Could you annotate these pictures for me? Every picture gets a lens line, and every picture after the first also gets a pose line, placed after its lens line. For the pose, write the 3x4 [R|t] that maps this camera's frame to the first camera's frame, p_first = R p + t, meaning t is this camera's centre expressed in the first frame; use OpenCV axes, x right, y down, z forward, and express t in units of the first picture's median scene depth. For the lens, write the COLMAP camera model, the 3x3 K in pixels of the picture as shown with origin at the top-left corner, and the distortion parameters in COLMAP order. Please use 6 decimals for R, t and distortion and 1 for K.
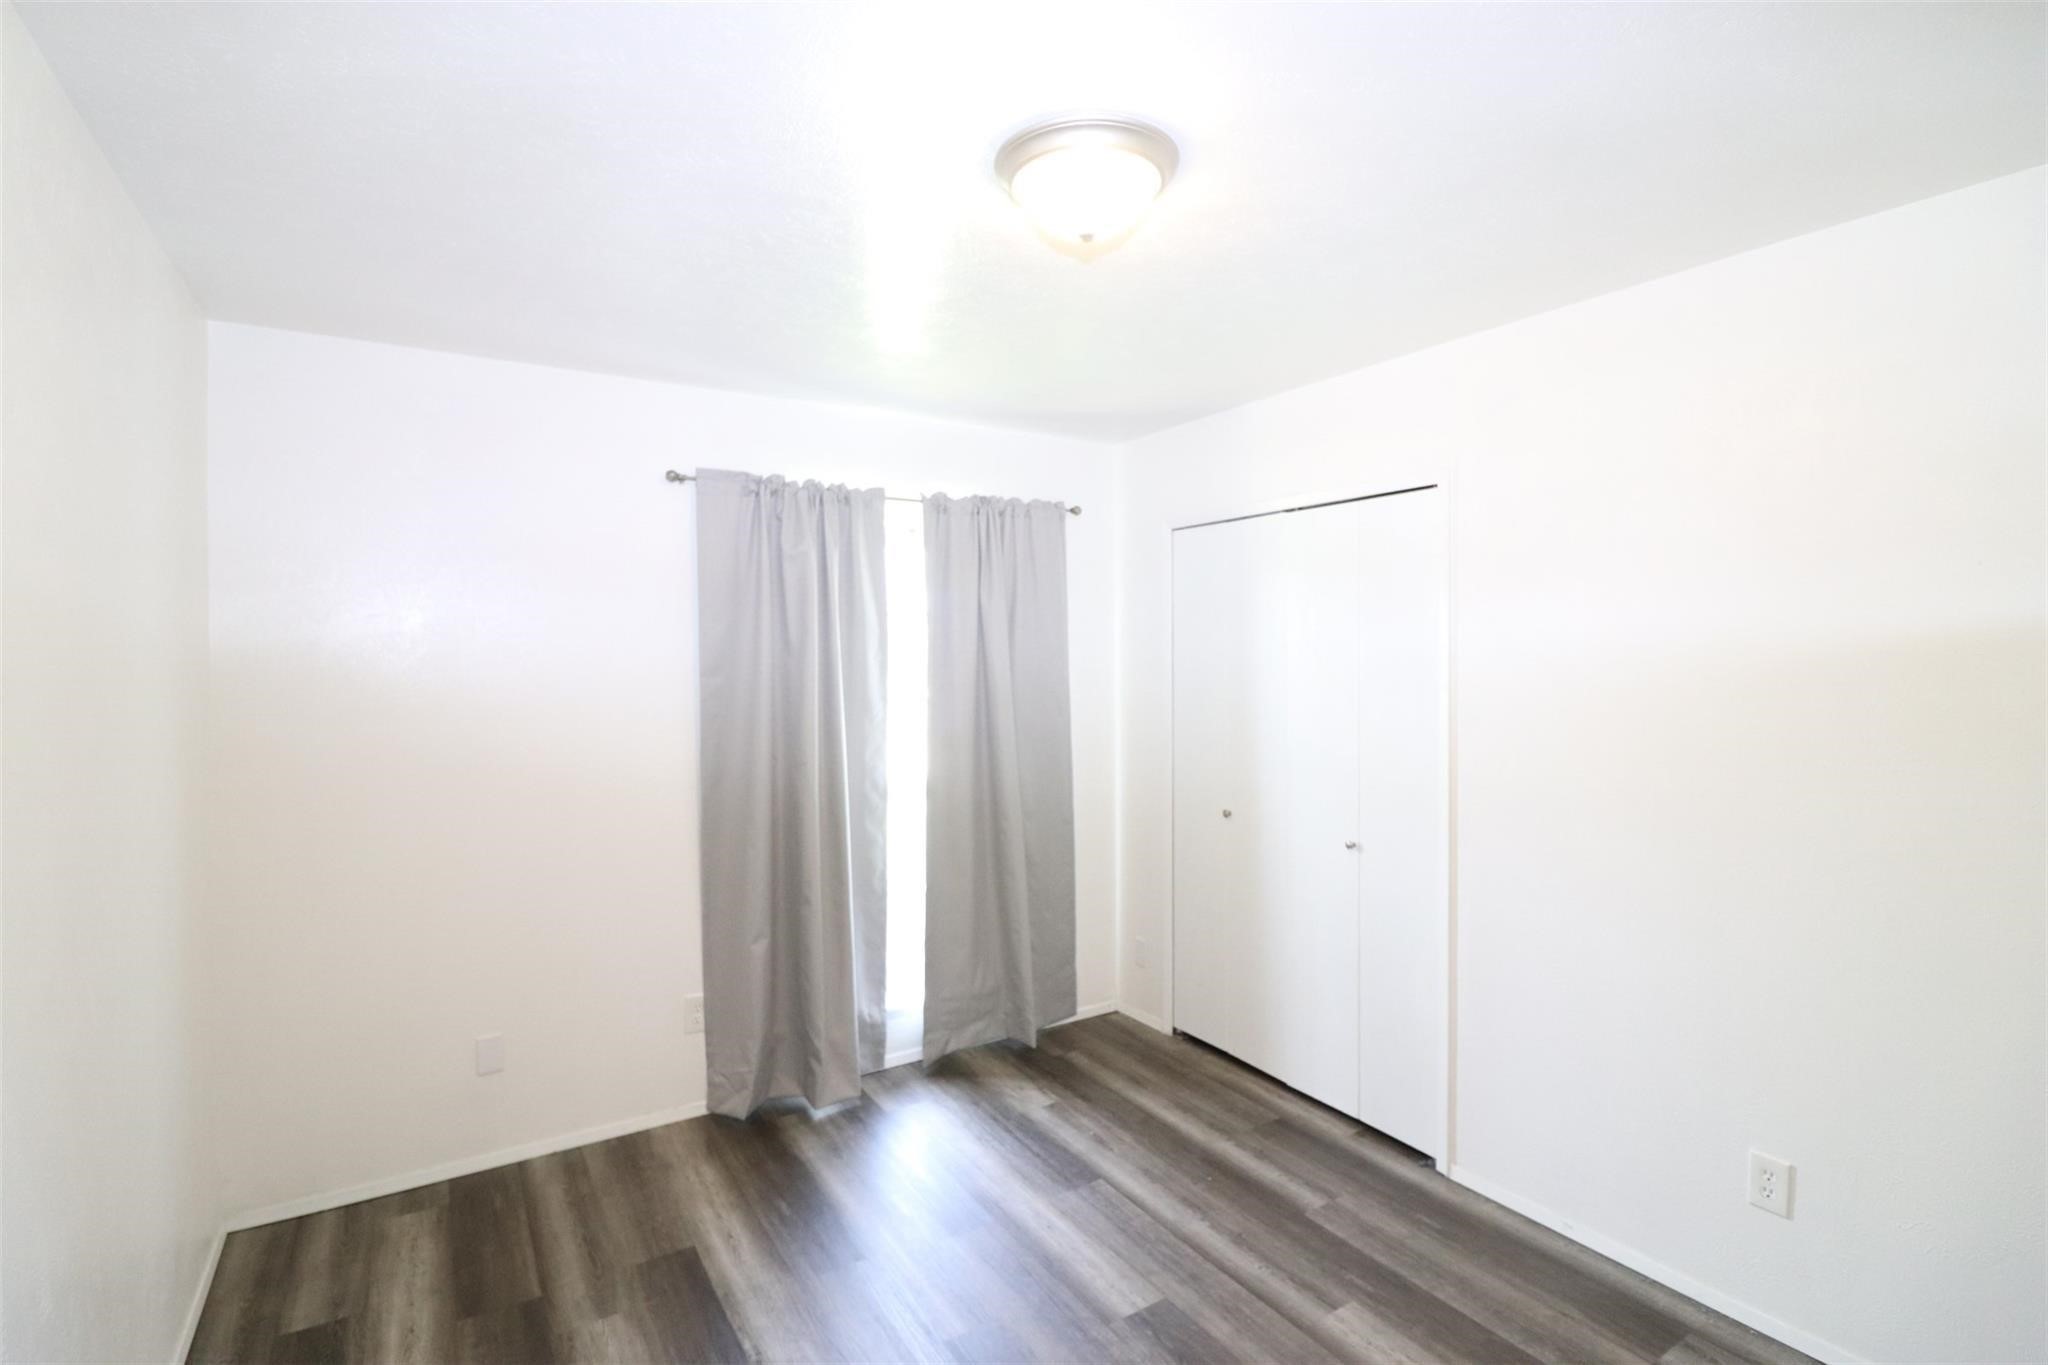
lens RADIAL K [[946.8, 0, 1021.6], [0, 946.8, 669.3], [0, 0, 1]] dist [-0.013194, -0.007401]
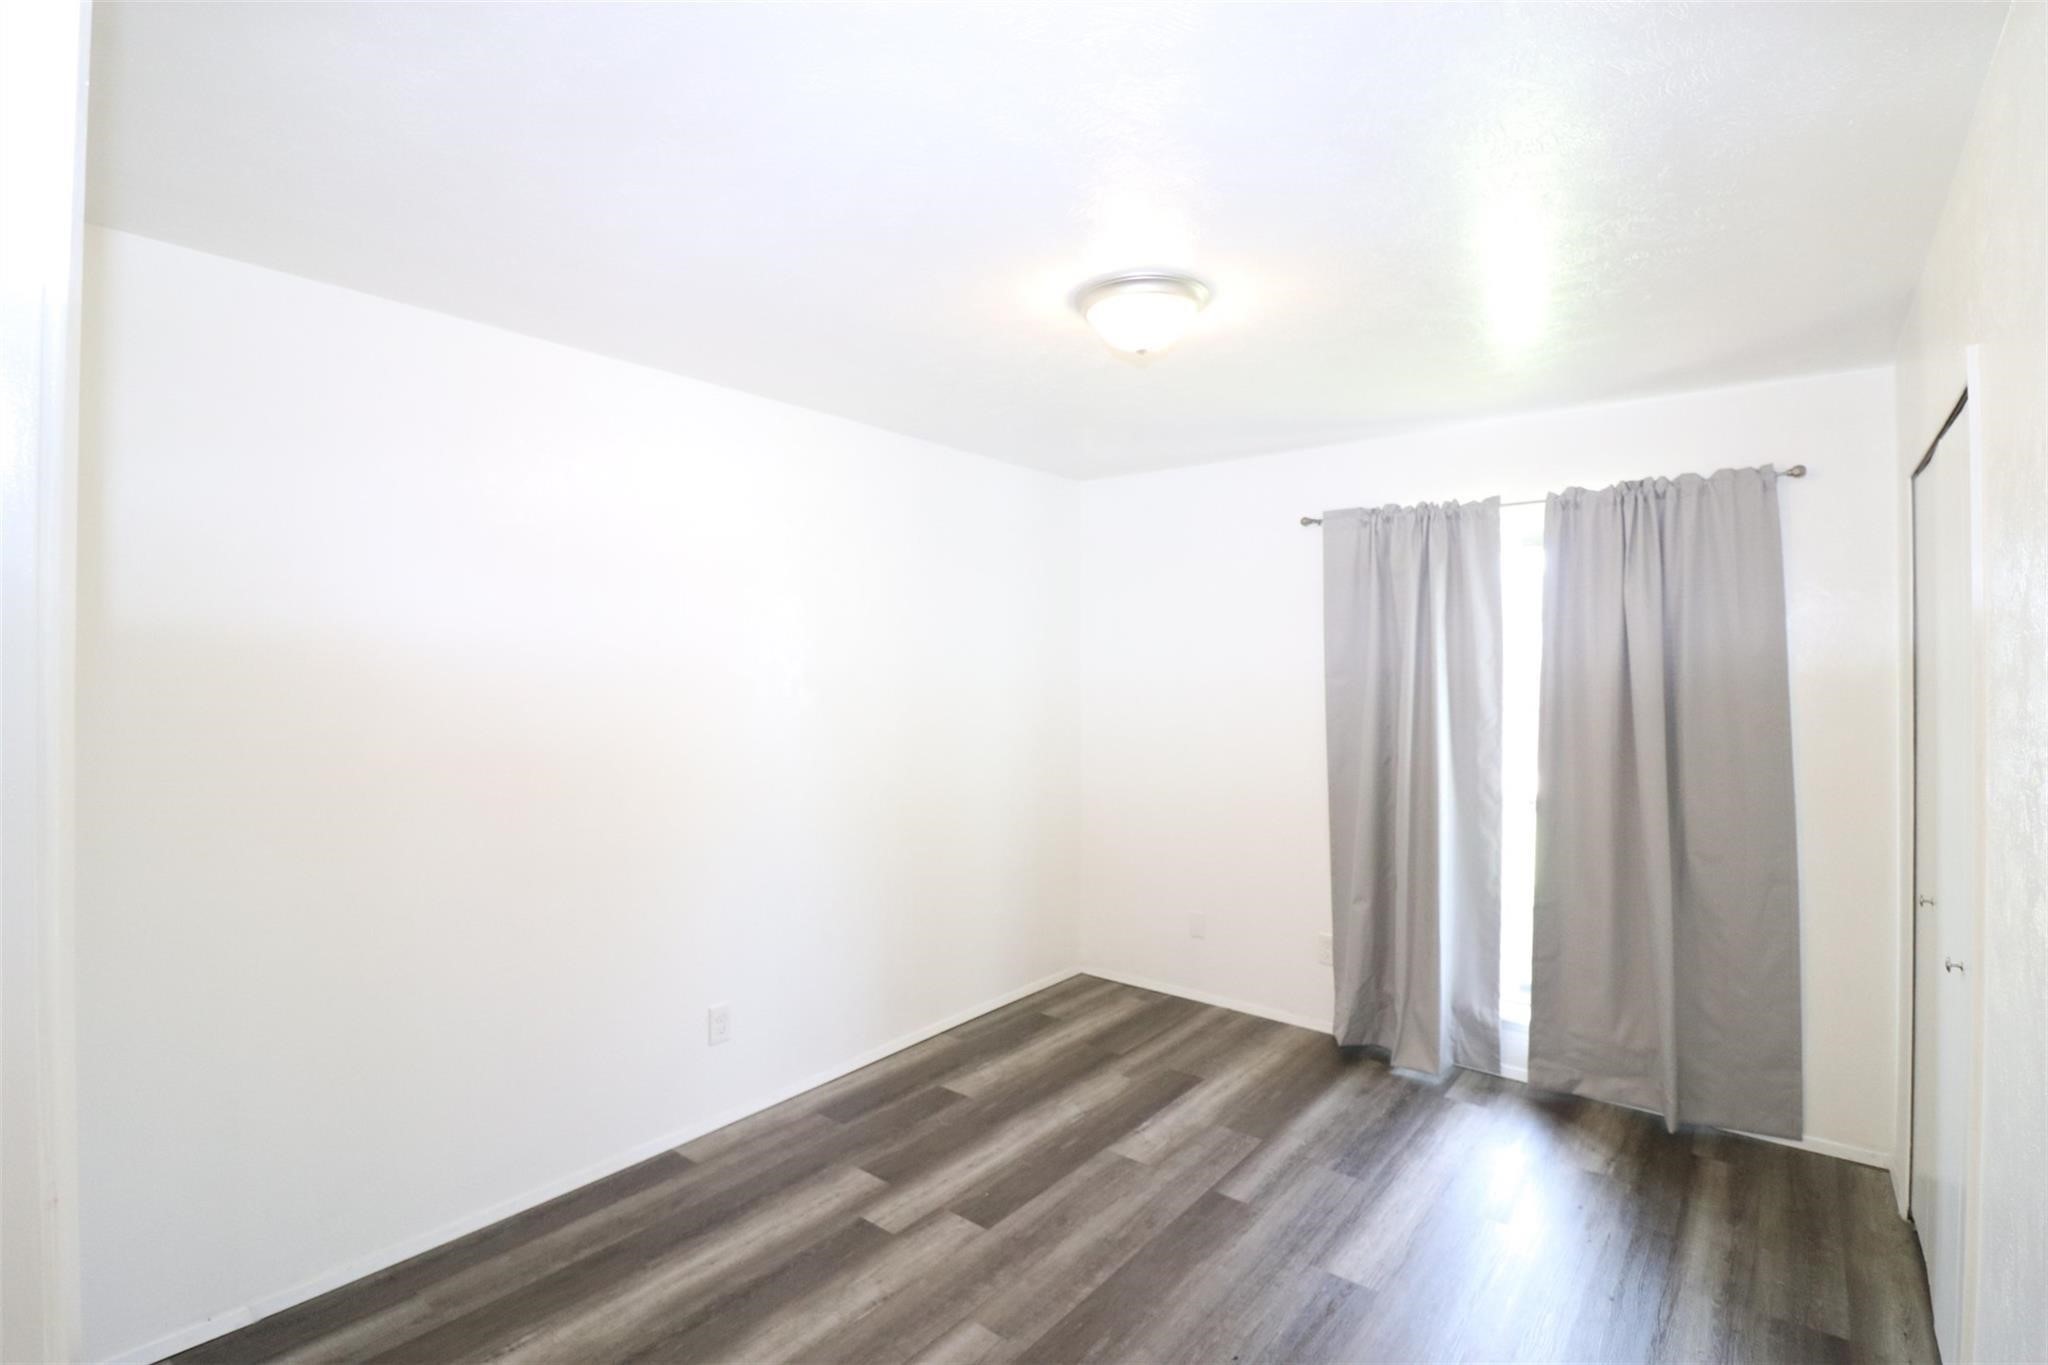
lens RADIAL K [[946.8, 0, 1024.4], [0, 946.8, 673.4], [0, 0, 1]] dist [-0.013194, -0.007401]
pose [[0.324754, 0.012390, -0.945717, 0.648253], [-0.021384, 0.999755, 0.005755, 0.003178], [0.945557, 0.018354, 0.324939, 0.199036]]
